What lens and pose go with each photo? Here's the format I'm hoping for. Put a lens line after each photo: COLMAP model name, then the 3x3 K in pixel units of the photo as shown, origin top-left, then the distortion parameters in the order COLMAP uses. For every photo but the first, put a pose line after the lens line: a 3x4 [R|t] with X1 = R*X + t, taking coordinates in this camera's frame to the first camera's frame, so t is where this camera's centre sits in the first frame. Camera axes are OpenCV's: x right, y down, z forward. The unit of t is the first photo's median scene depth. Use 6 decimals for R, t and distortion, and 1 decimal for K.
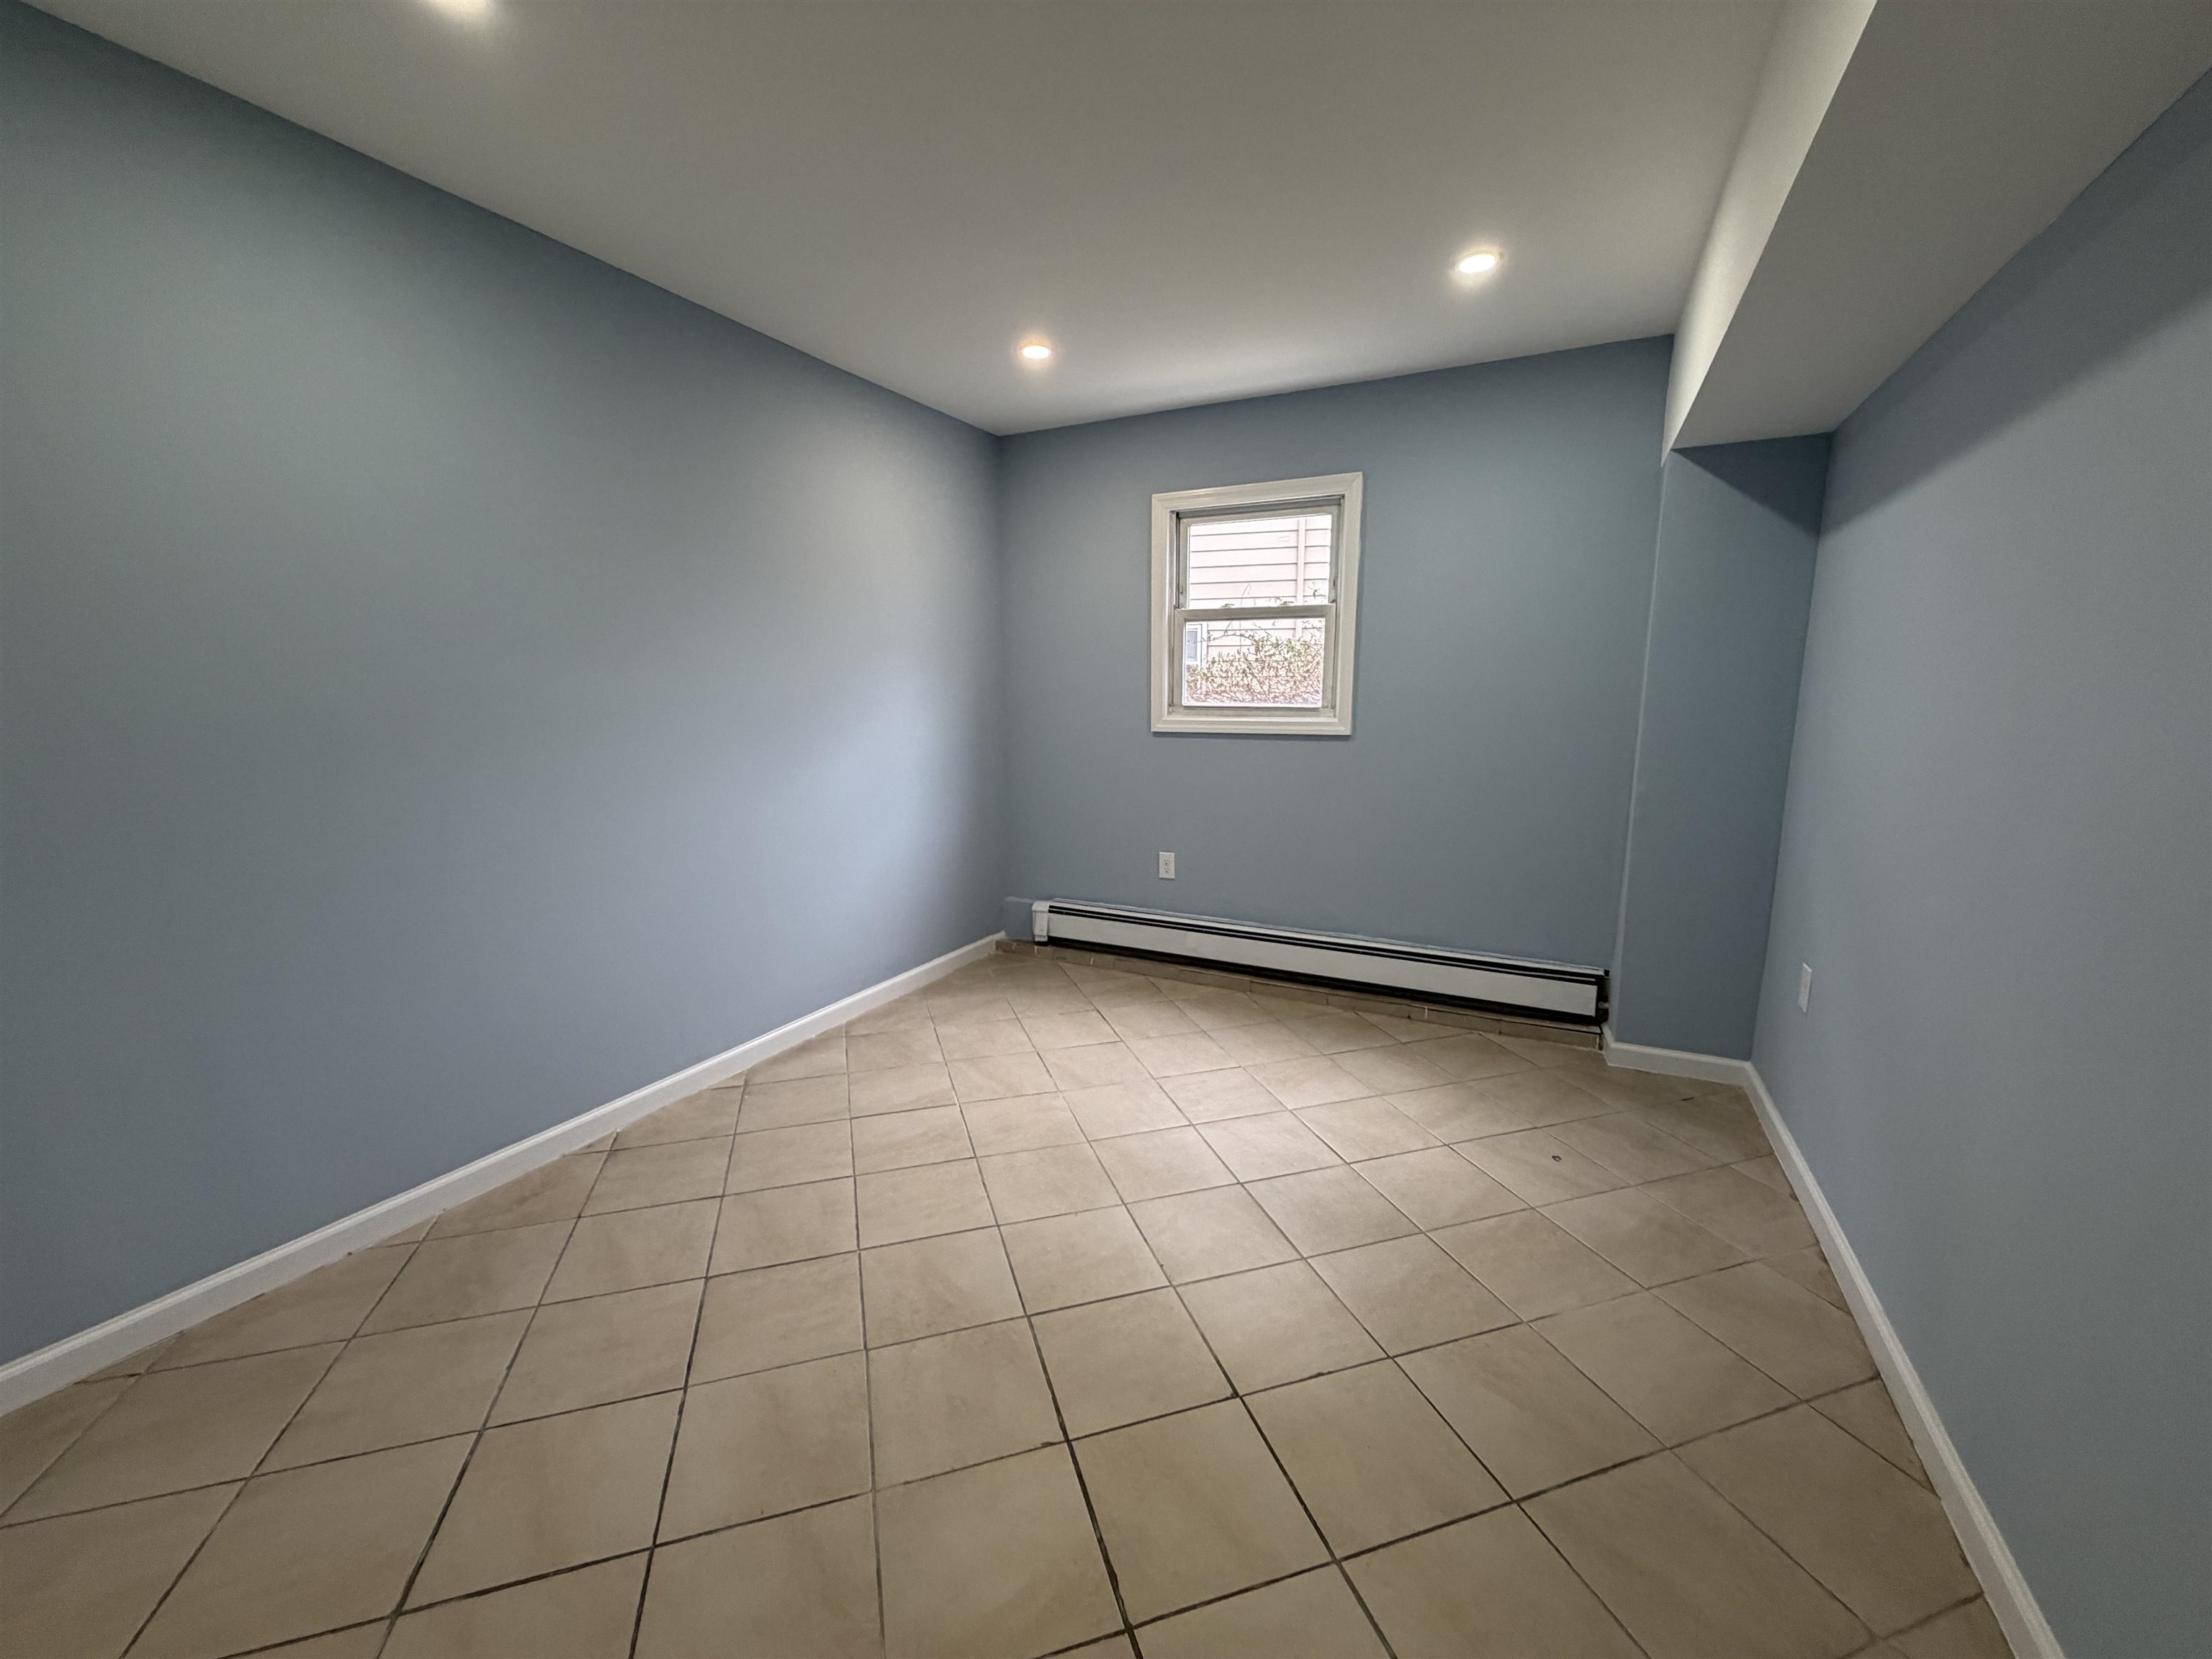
lens RADIAL K [[879.7, 0, 1101.9], [0, 879.7, 829.7], [0, 0, 1]] dist [0.000646, 0.000029]
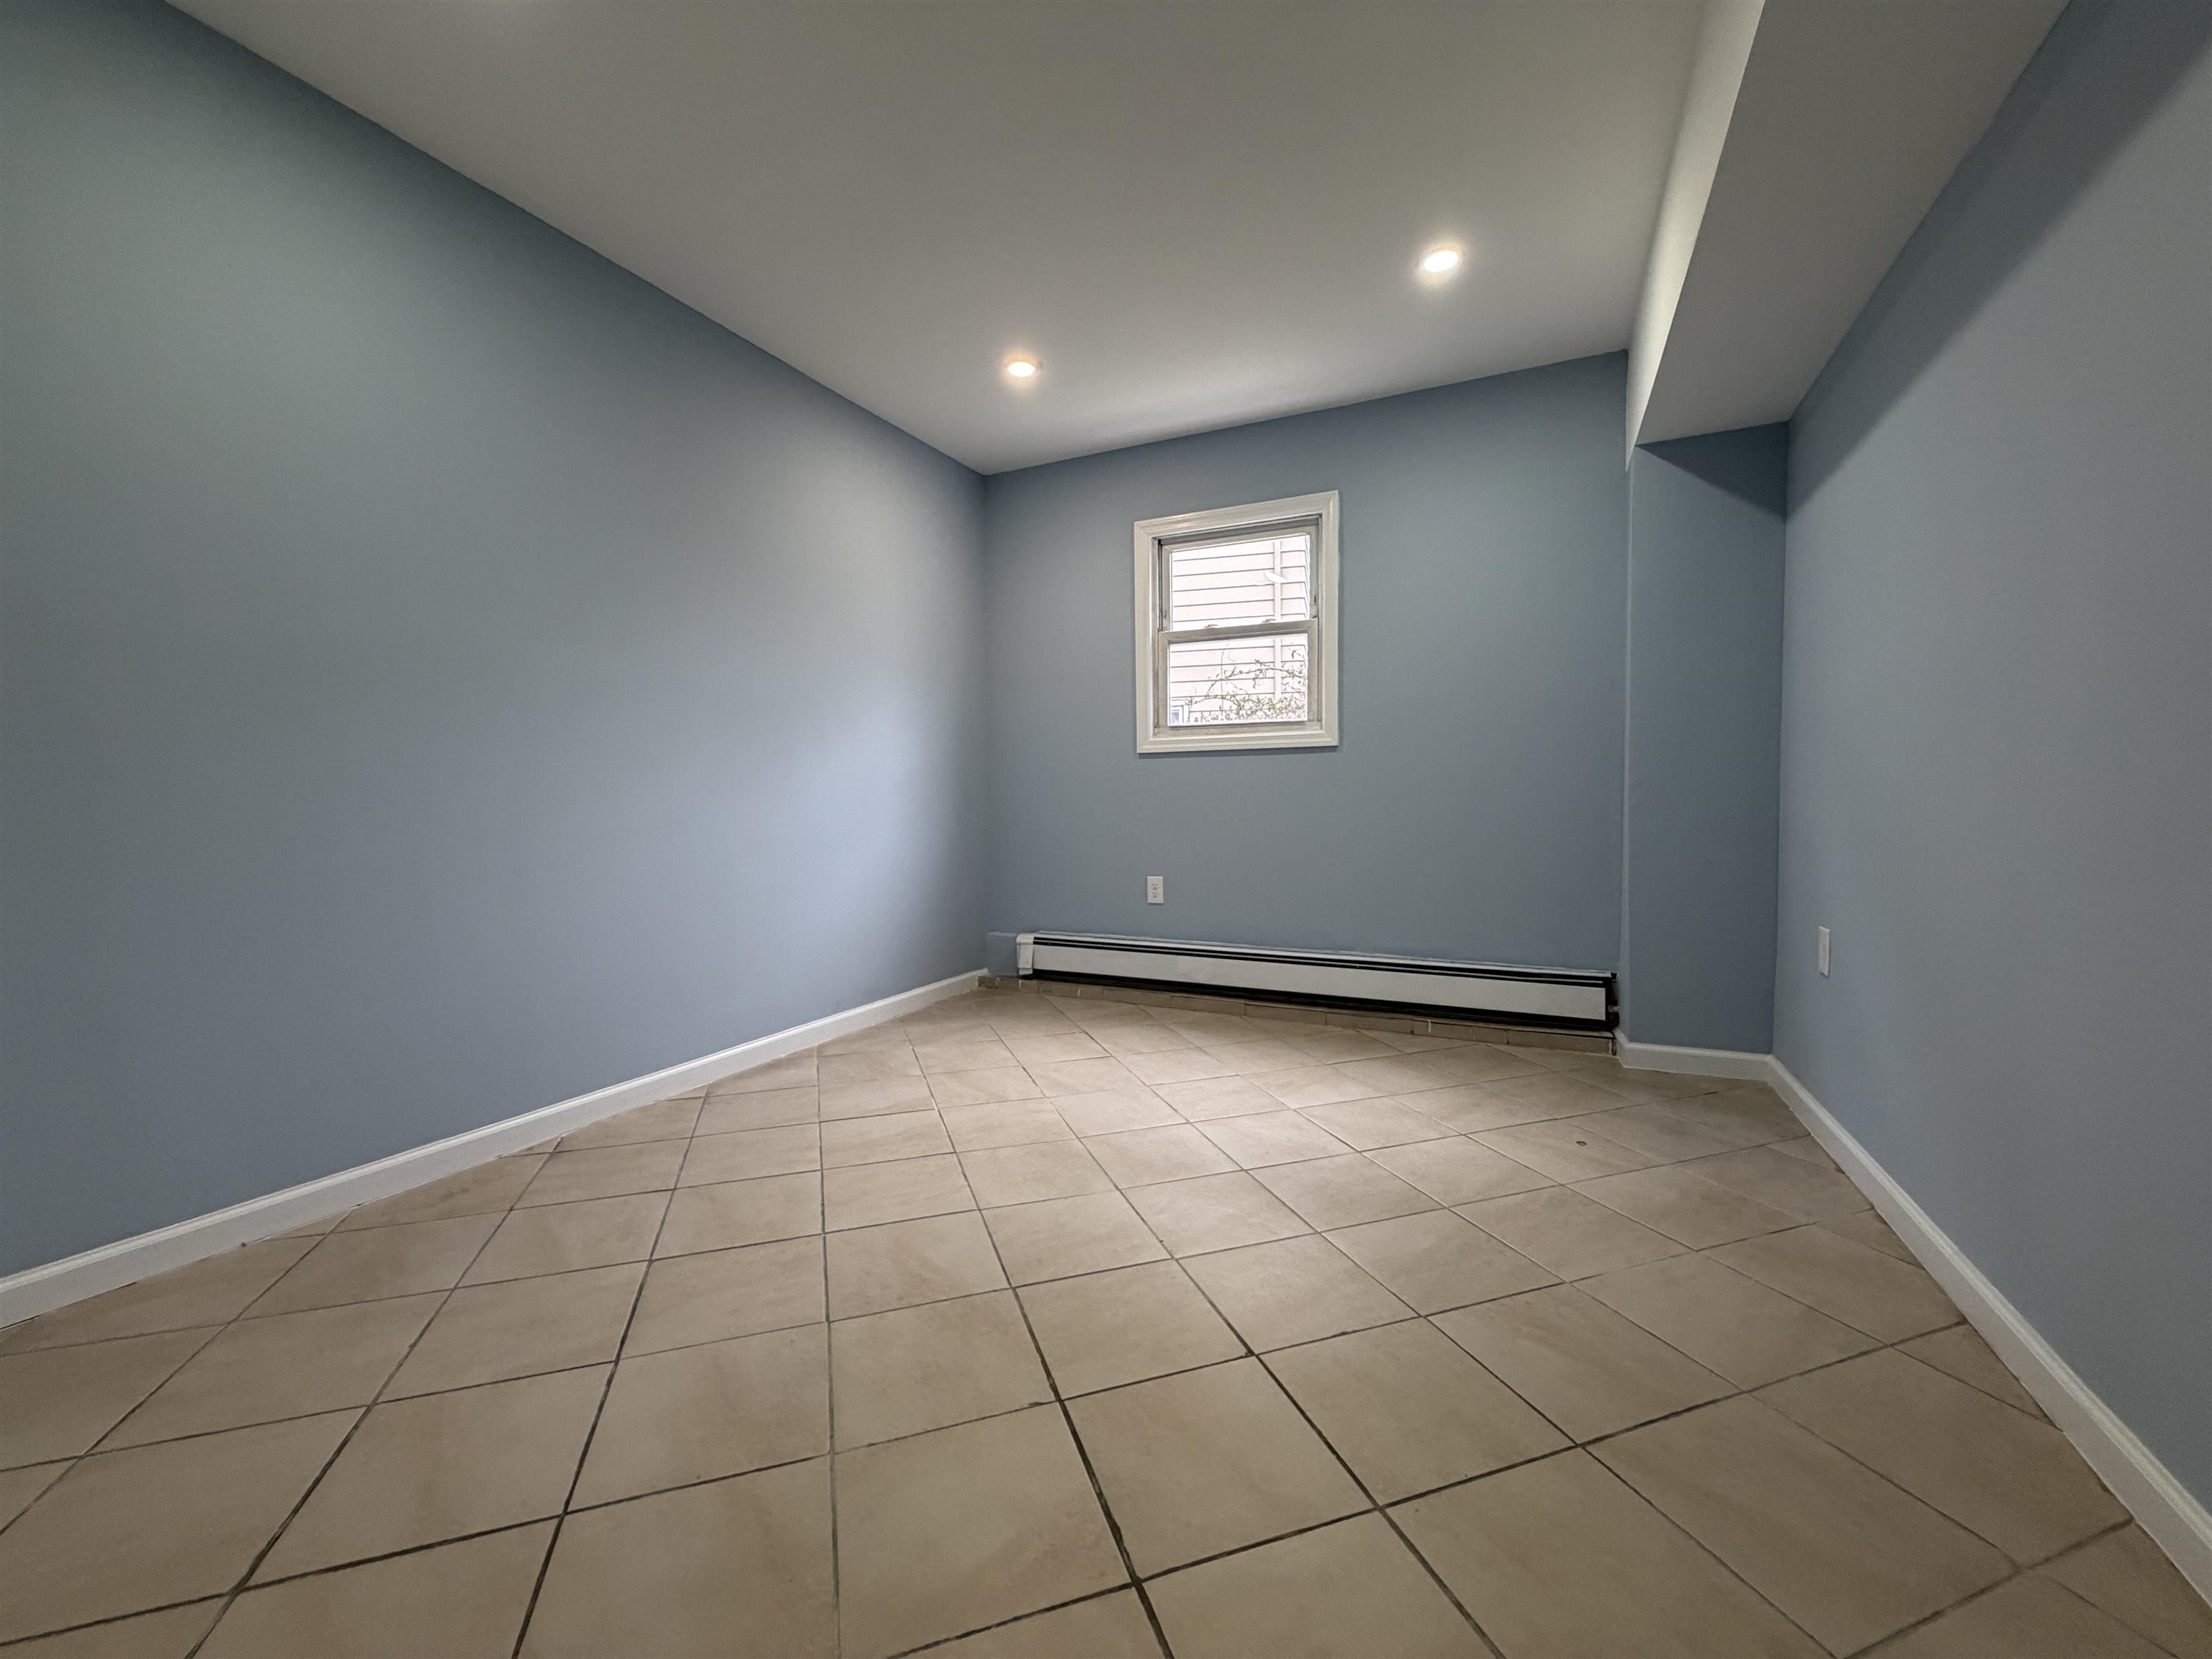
lens RADIAL K [[876.1, 0, 1101.7], [0, 876.1, 848.5], [0, 0, 1]] dist [0.001000, -0.000194]
pose [[0.999759, -0.008656, 0.020157, -0.006830], [0.011087, 0.992246, -0.123794, 0.176928], [-0.018929, 0.123988, 0.992103, 0.052509]]
